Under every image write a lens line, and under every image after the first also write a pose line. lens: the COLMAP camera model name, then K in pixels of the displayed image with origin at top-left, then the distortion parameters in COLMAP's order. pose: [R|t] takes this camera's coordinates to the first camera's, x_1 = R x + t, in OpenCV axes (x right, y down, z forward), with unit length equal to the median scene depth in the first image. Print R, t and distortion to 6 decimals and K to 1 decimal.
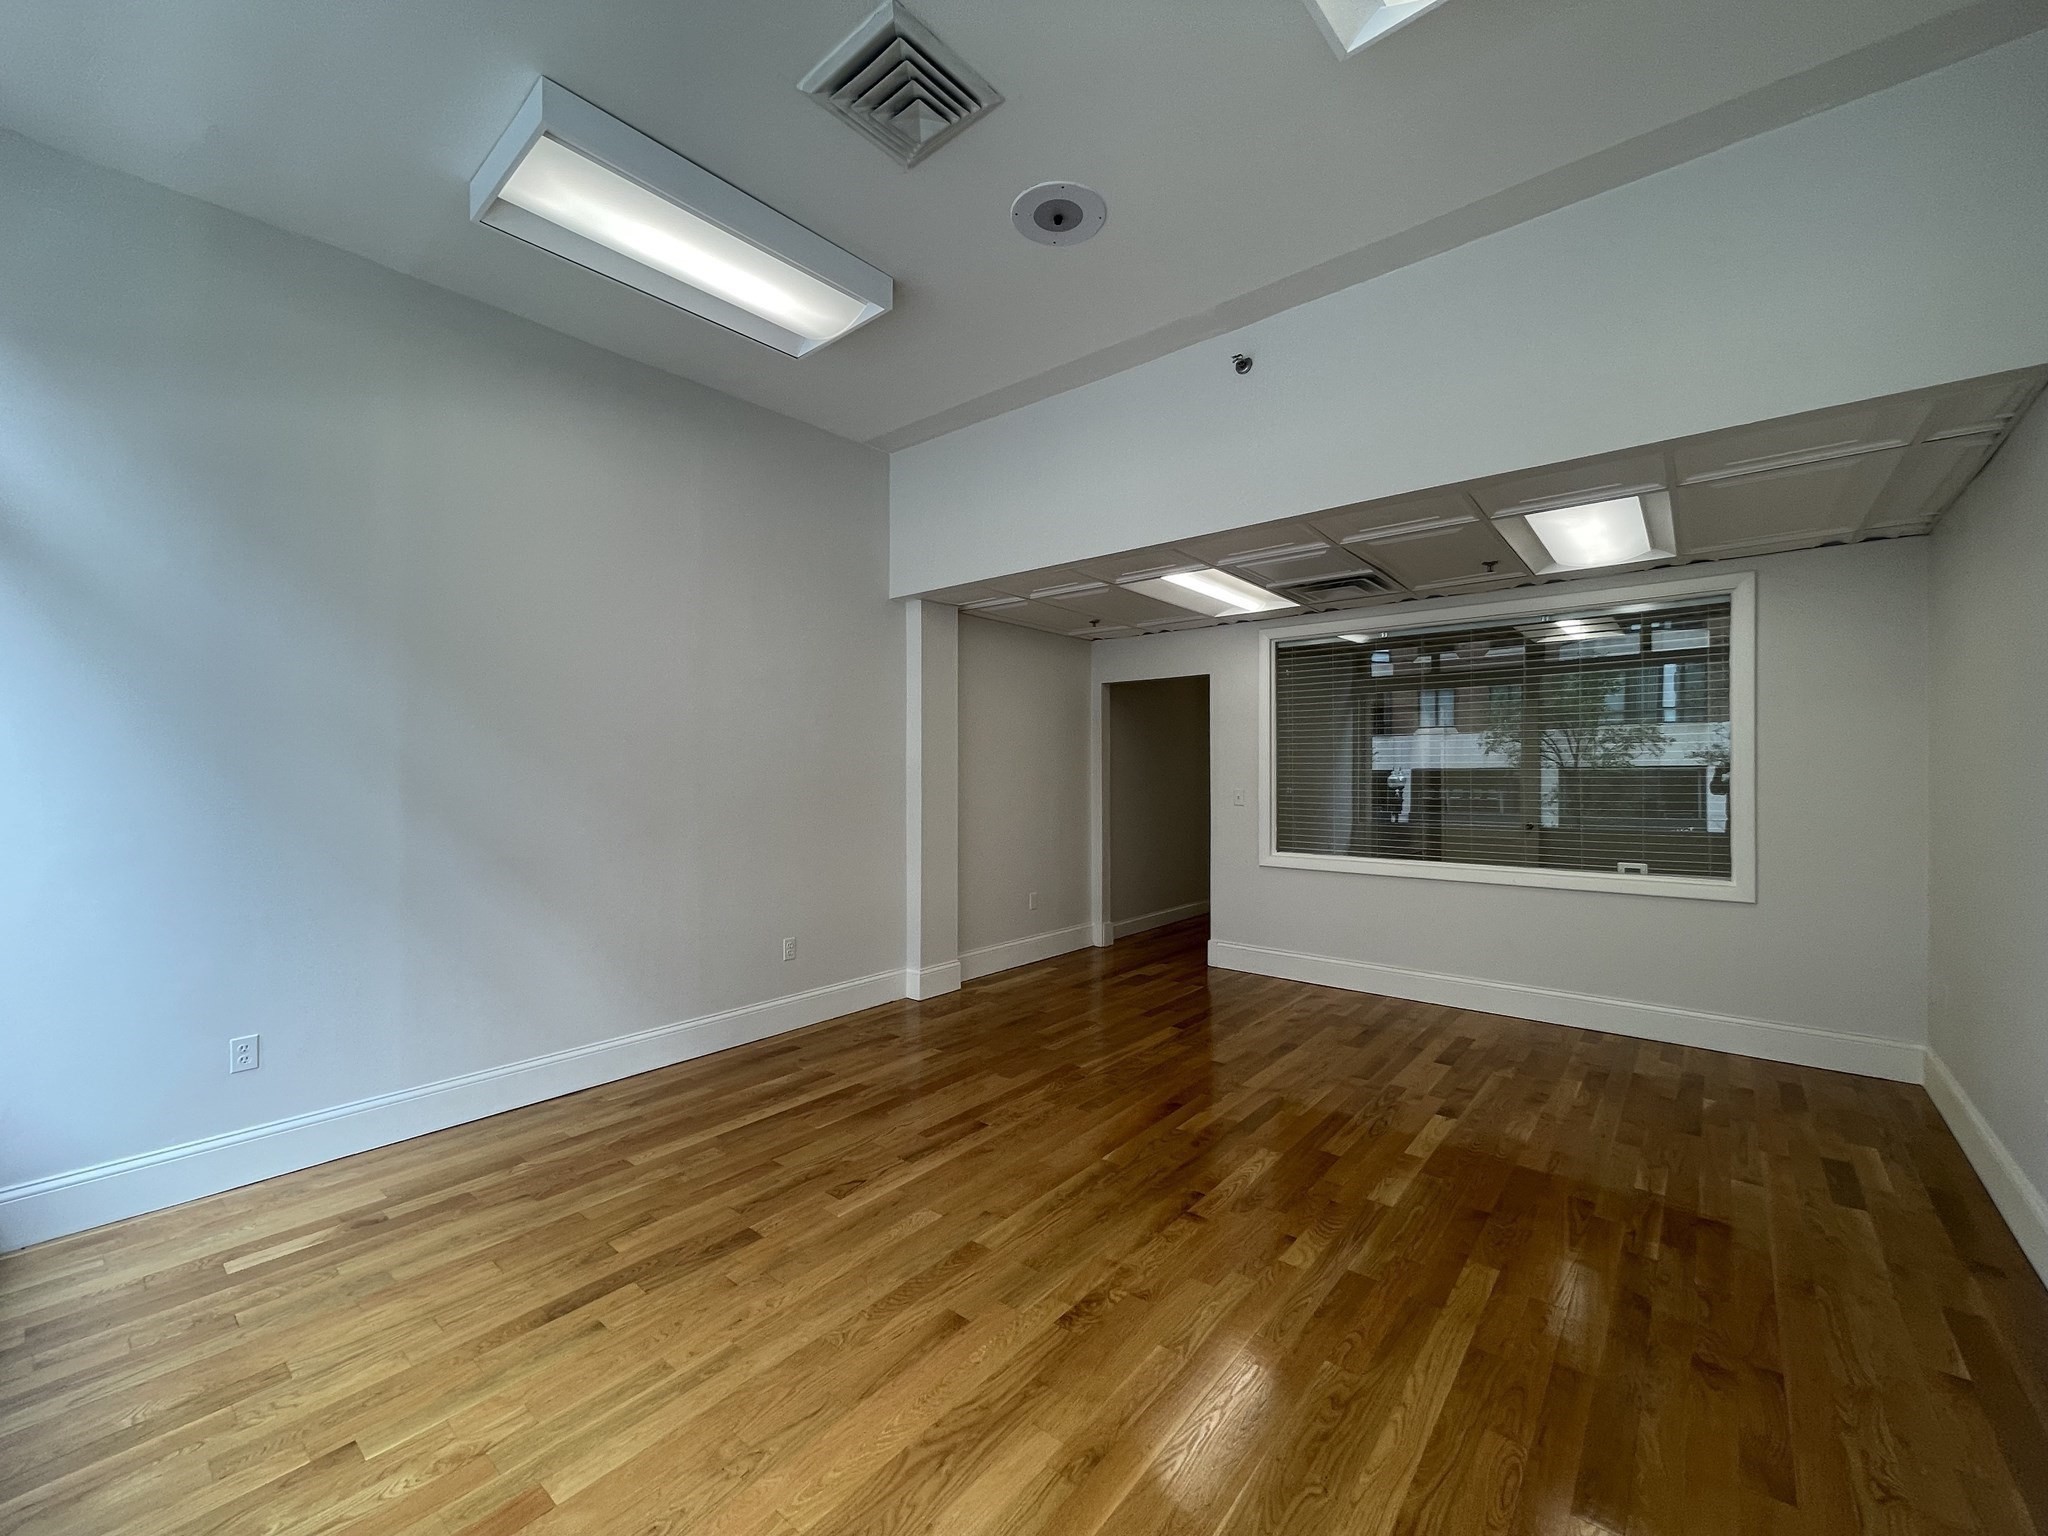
lens RADIAL K [[831.8, 0, 1017.0], [0, 831.8, 765.8], [0, 0, 1]] dist [-0.000352, 0.000309]
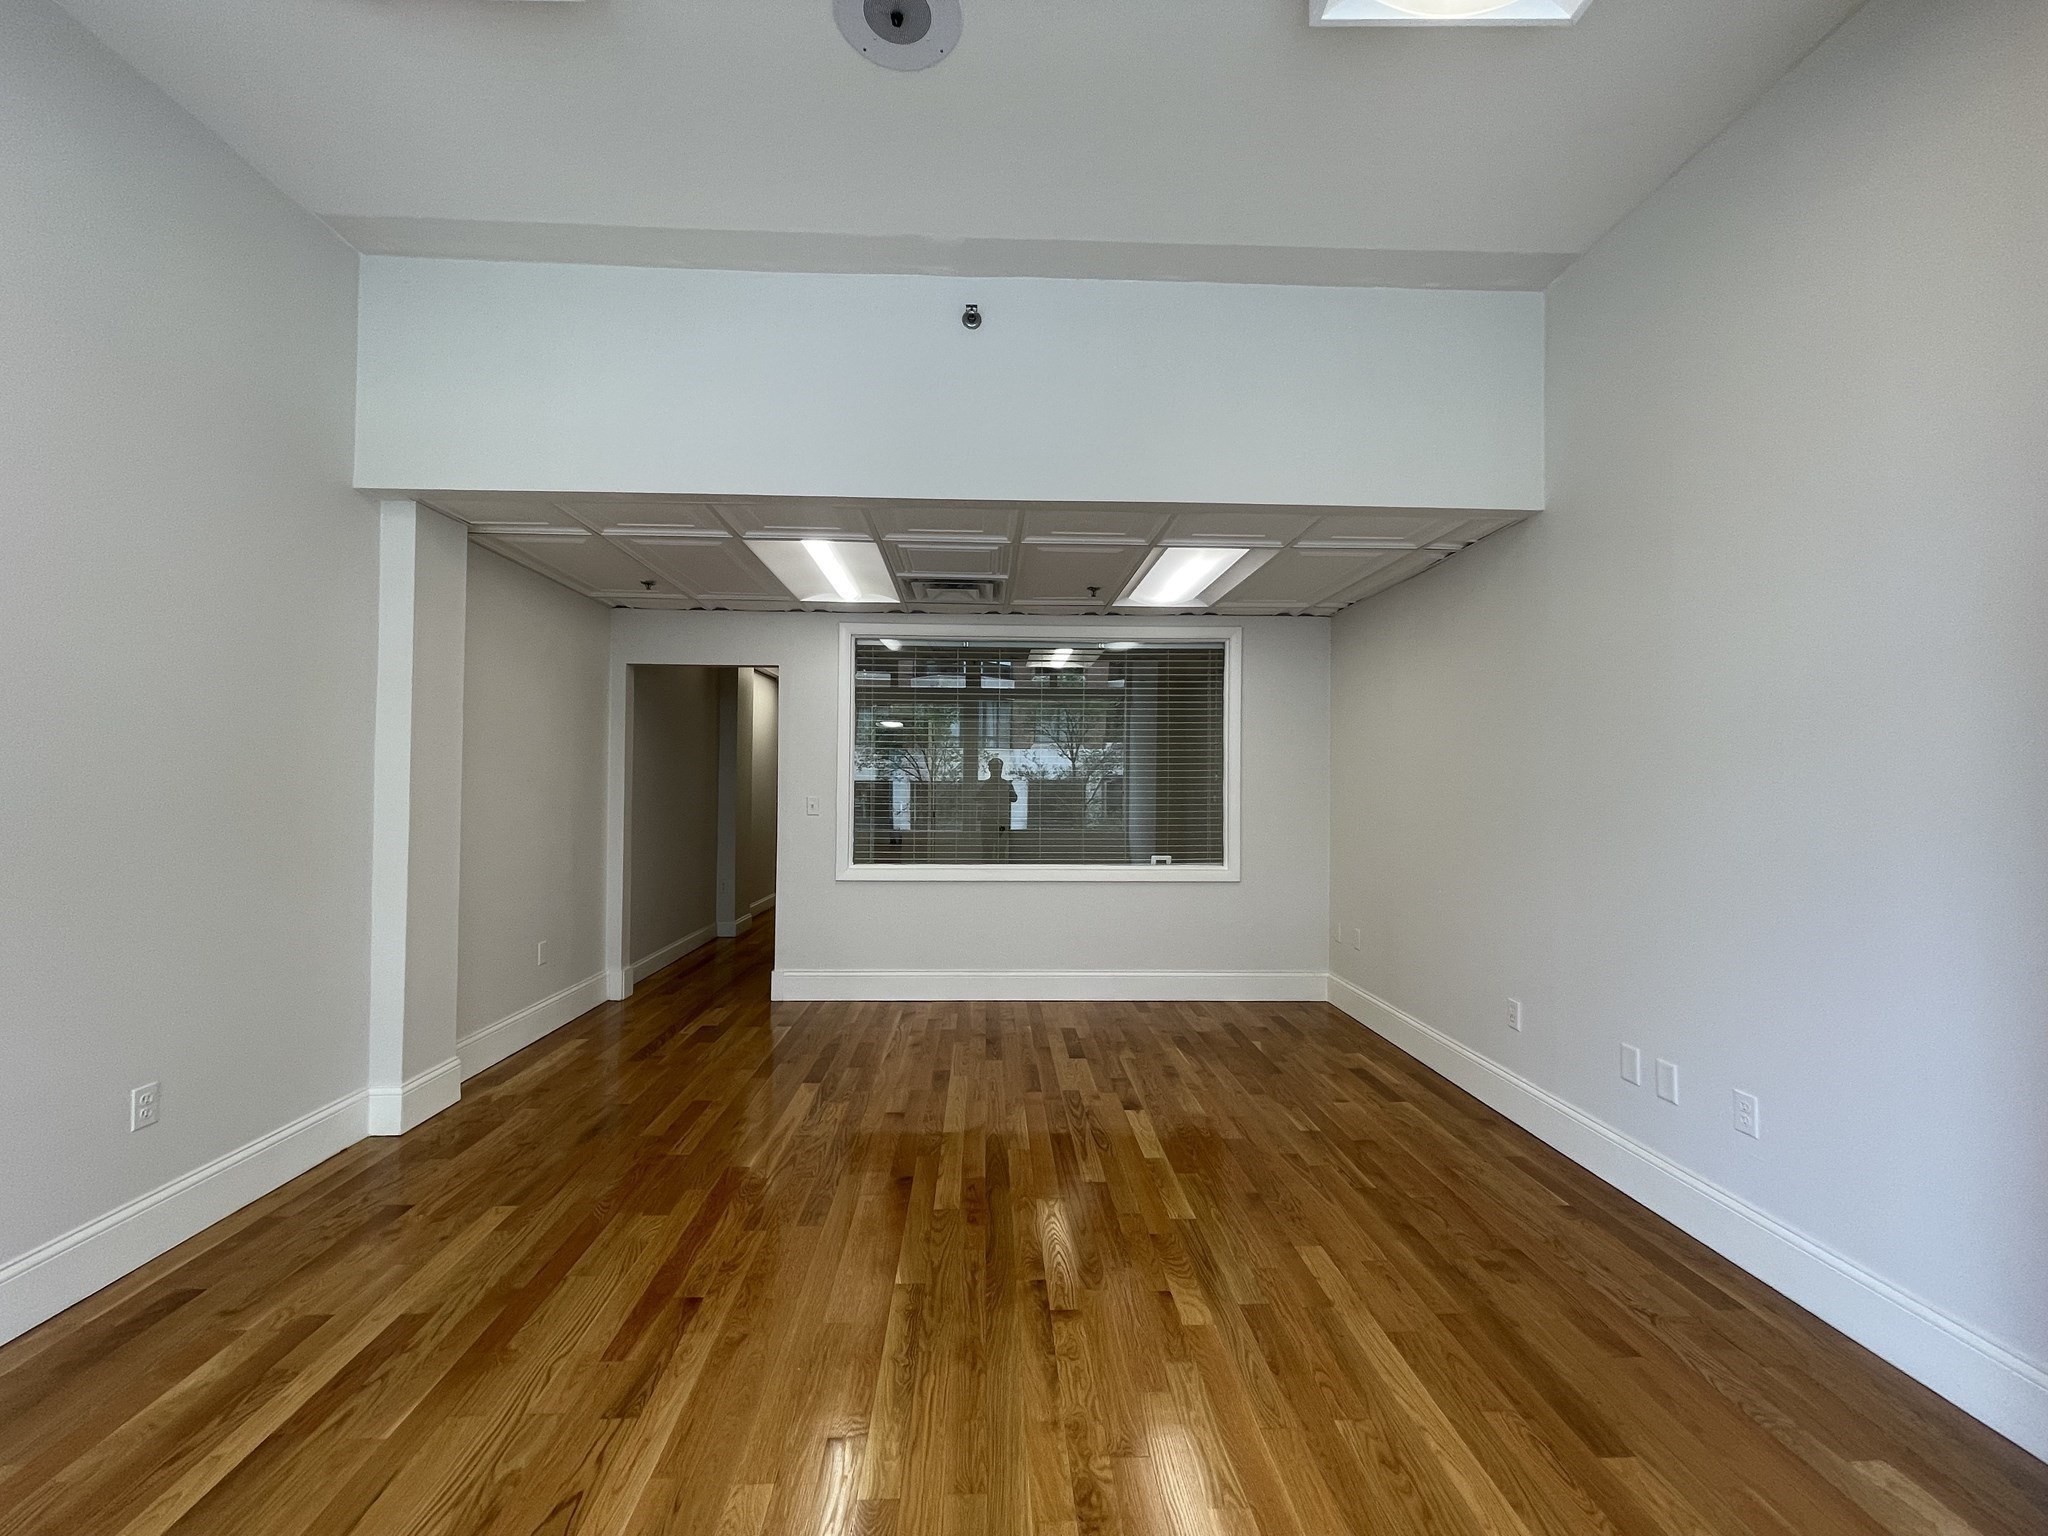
lens RADIAL K [[831.8, 0, 1017.0], [0, 831.8, 765.8], [0, 0, 1]] dist [-0.000352, 0.000309]
pose [[0.739939, 0.020742, 0.672354, -0.236977], [-0.012771, 0.999778, -0.016788, 0.009718], [-0.672553, 0.003835, 0.740039, 0.259740]]
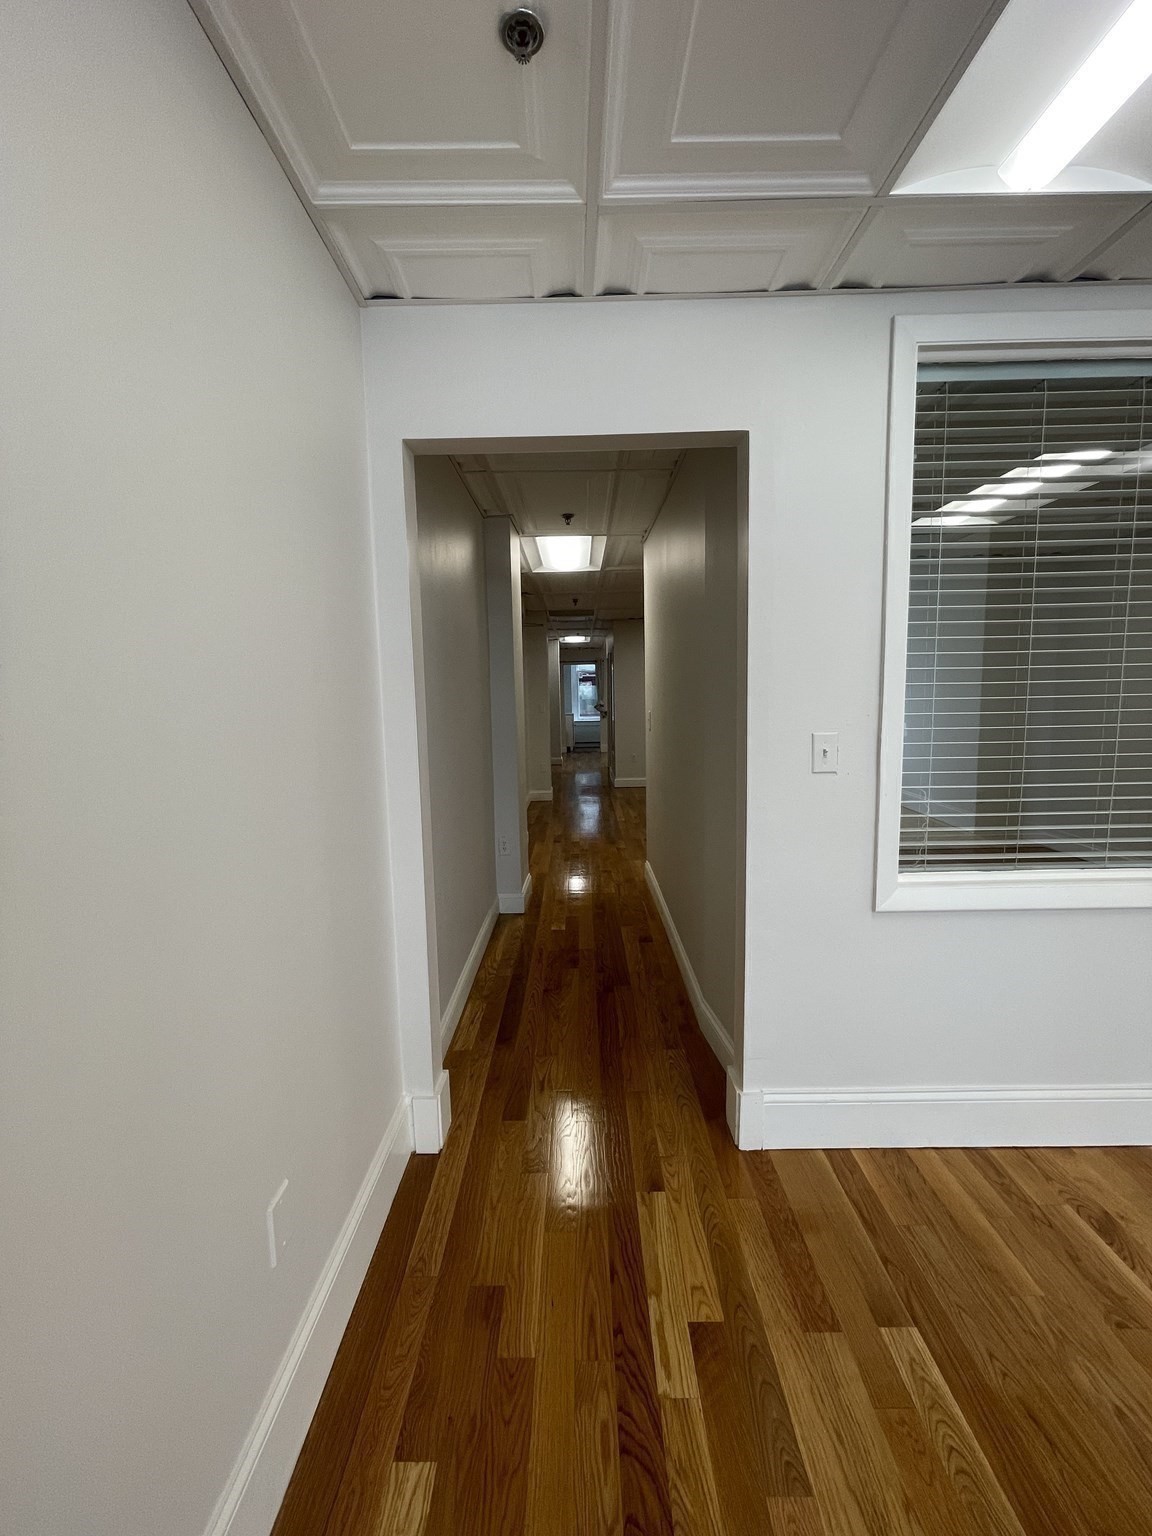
lens RADIAL K [[623.8, 0, 578.8], [0, 623.8, 762.5], [0, 0, 1]] dist [-0.000352, 0.000309]
pose [[0.765531, -0.075342, 0.638973, -0.031609], [0.003360, 0.993575, 0.113128, 0.011626], [-0.643390, -0.084456, 0.760865, 1.159971]]
